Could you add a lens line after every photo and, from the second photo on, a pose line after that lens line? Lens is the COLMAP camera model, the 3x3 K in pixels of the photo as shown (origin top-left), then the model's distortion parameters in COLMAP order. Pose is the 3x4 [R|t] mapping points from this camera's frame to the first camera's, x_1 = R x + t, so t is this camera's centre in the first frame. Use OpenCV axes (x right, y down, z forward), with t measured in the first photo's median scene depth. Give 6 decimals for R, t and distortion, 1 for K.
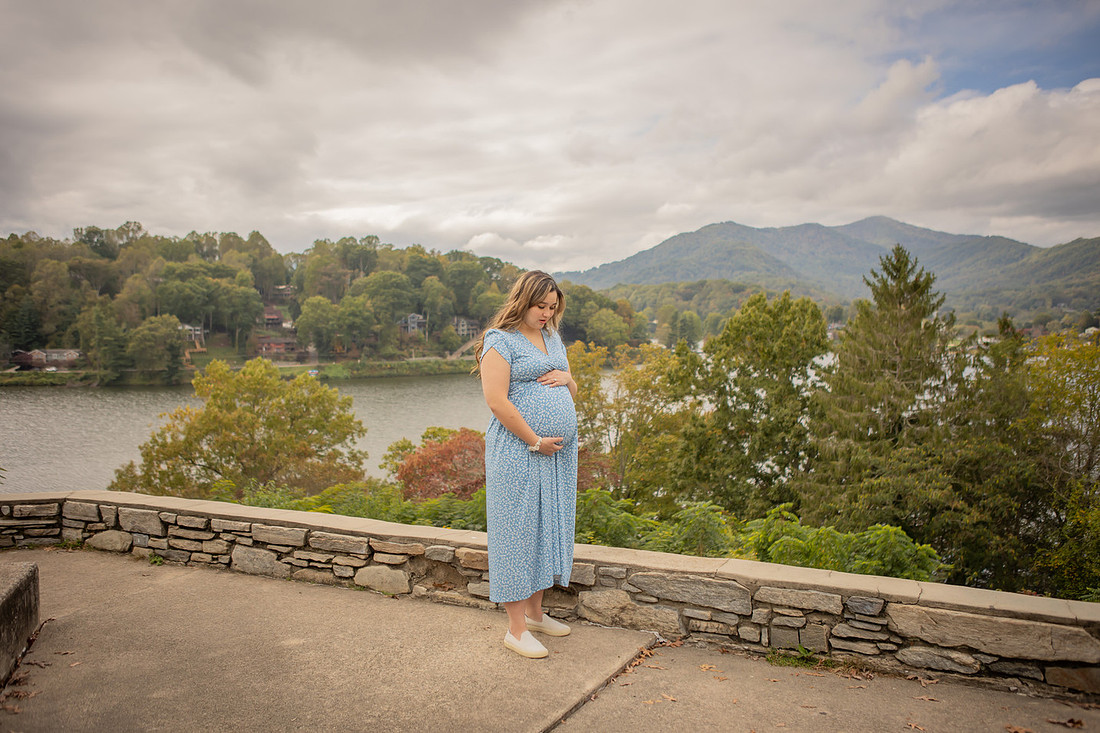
lens RADIAL K [[934.4, 0, 553.9], [0, 934.4, 362.5], [0, 0, 1]] dist [-0.093094, 0.117992]
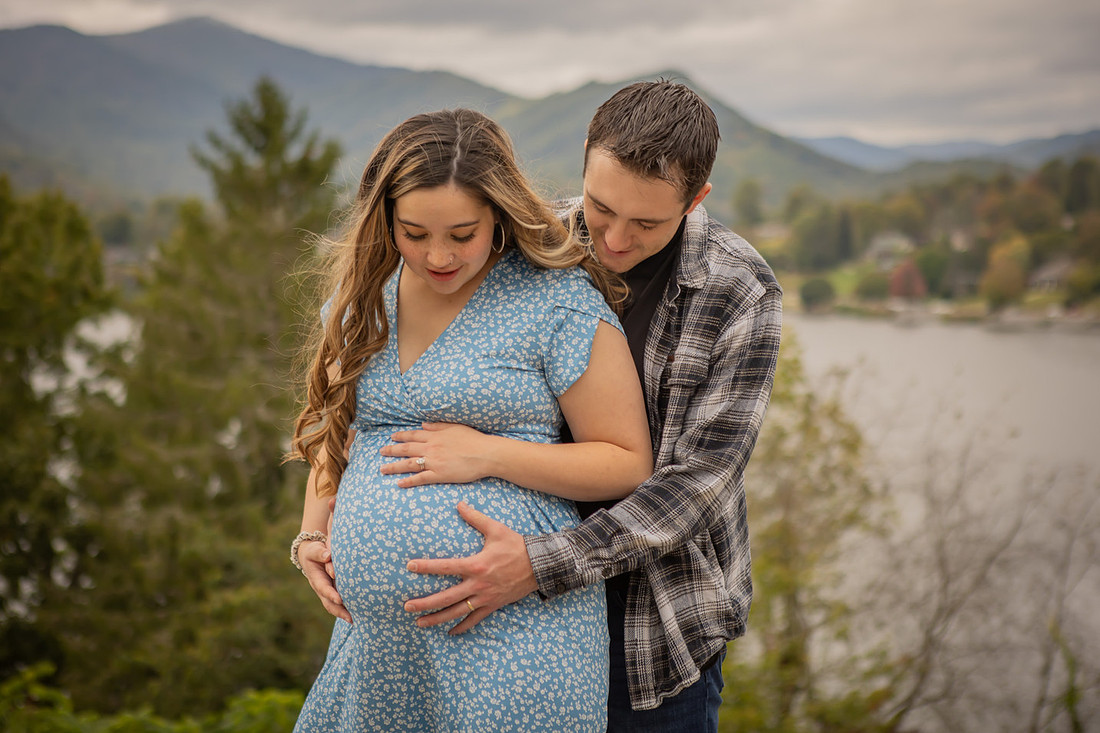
lens RADIAL K [[2084.9, 0, 567.9], [0, 2084.9, 366.7], [0, 0, 1]] dist [0.148425, 0.165574]
pose [[0.874240, -0.031506, 0.484470, -0.004473], [0.025168, 0.999491, 0.019583, -0.000641], [-0.484841, -0.004927, 0.874589, 0.016422]]
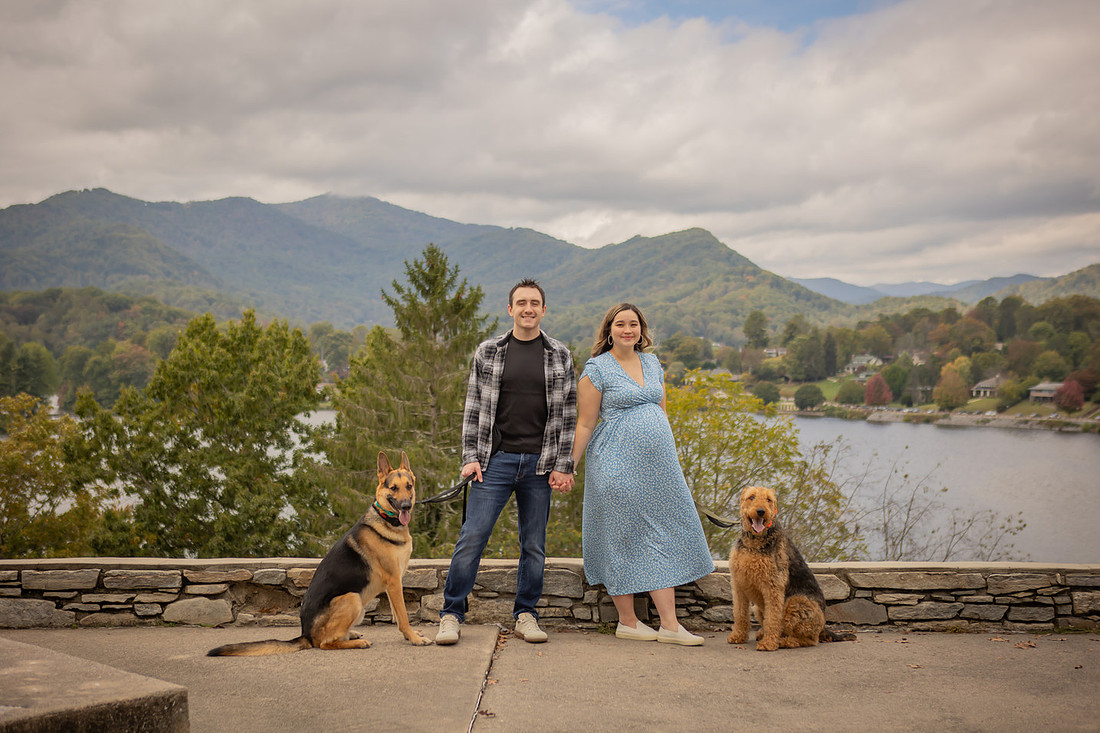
lens RADIAL K [[1587.5, 0, 530.1], [0, 1587.5, 341.7], [0, 0, 1]] dist [0.015994, 0.012765]
pose [[0.899753, 0.005707, 0.436362, -0.071638], [0.018807, 0.998478, -0.051839, 0.005501], [-0.435994, 0.054849, 0.898277, -0.077624]]
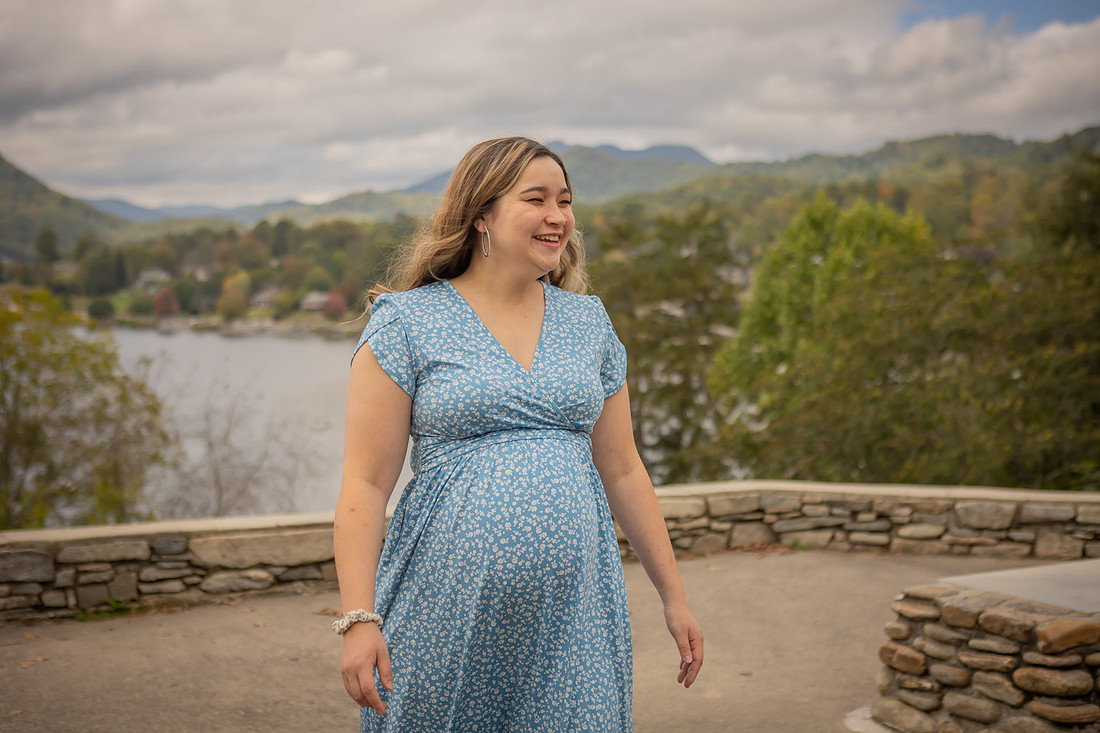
lens RADIAL K [[1435.1, 0, 552.2], [0, 1435.1, 368.5], [0, 0, 1]] dist [-0.004325, 0.052560]
pose [[0.596858, -0.050889, 0.800732, -0.064829], [0.034575, 0.998691, 0.037698, 0.001899], [-0.801602, 0.005185, 0.597836, -0.028873]]
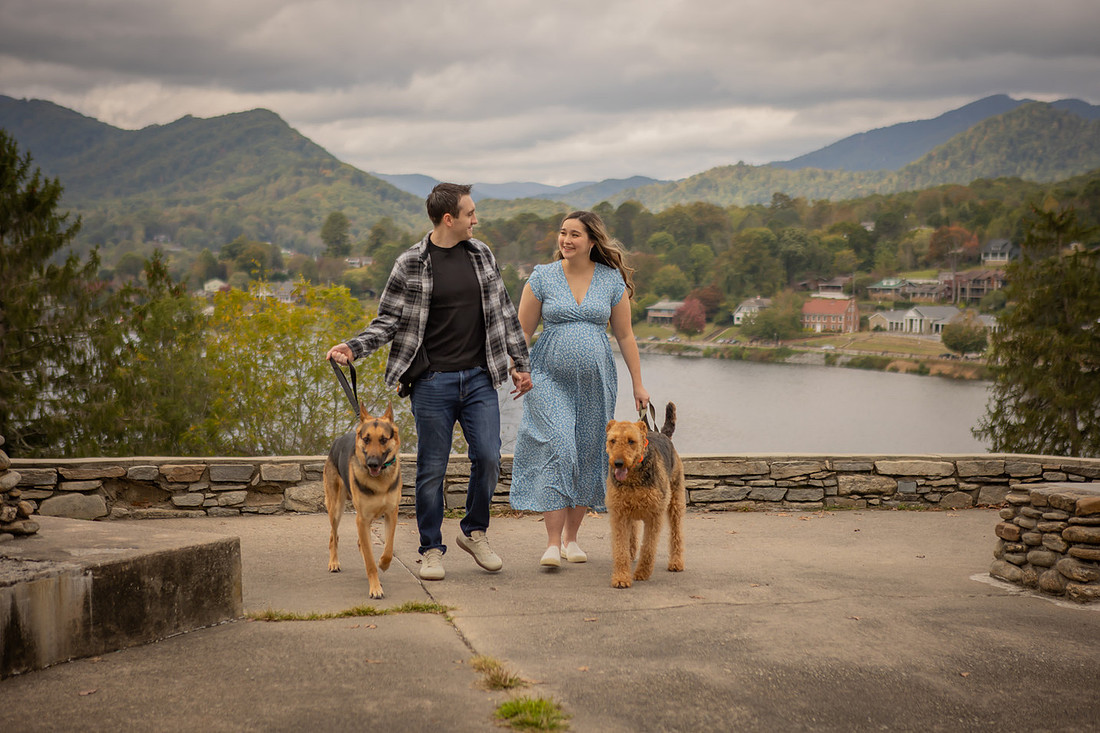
lens RADIAL K [[1908.2, 0, 563.9], [0, 1908.2, 363.2], [0, 0, 1]] dist [0.089748, 0.115363]
pose [[0.755769, -0.019888, 0.654536, -0.138738], [0.015379, 0.999802, 0.012621, 0.006932], [-0.654658, 0.000527, 0.755925, -0.113664]]
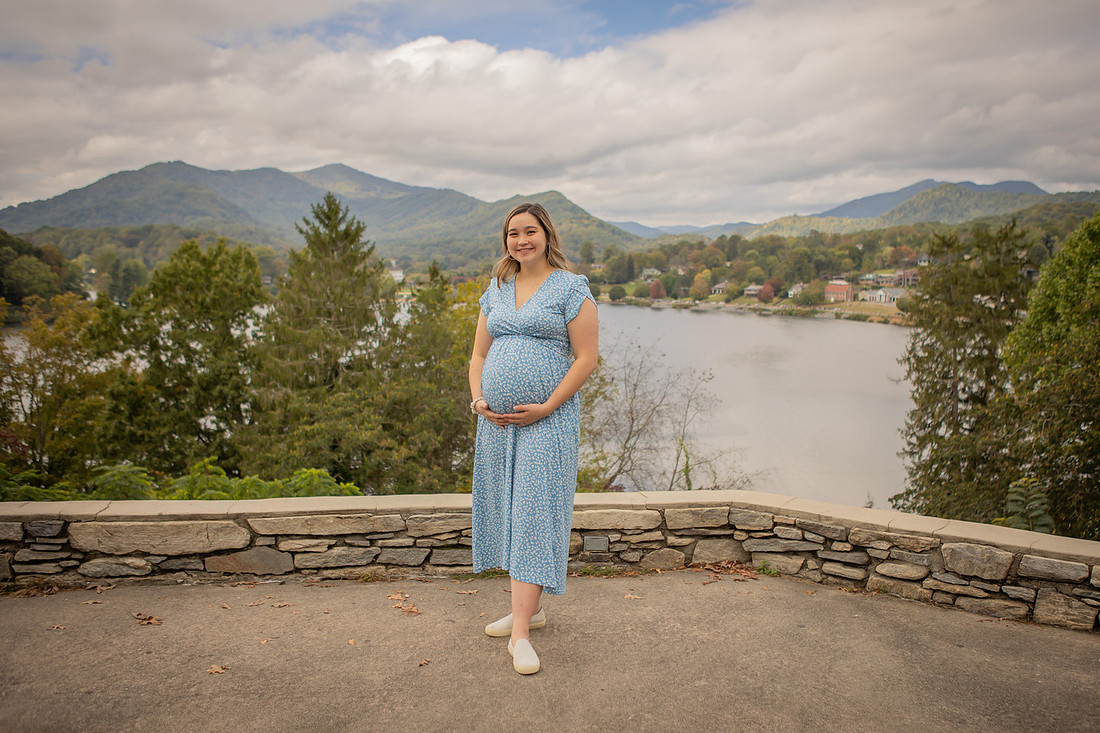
lens RADIAL K [[951.4, 0, 590.8], [0, 951.4, 385.3], [0, 0, 1]] dist [-0.101361, 0.111940]
pose [[0.828782, -0.061108, 0.556225, 0.025835], [0.018159, 0.996433, 0.082412, 0.002214], [-0.559277, -0.058201, 0.826935, -0.021138]]
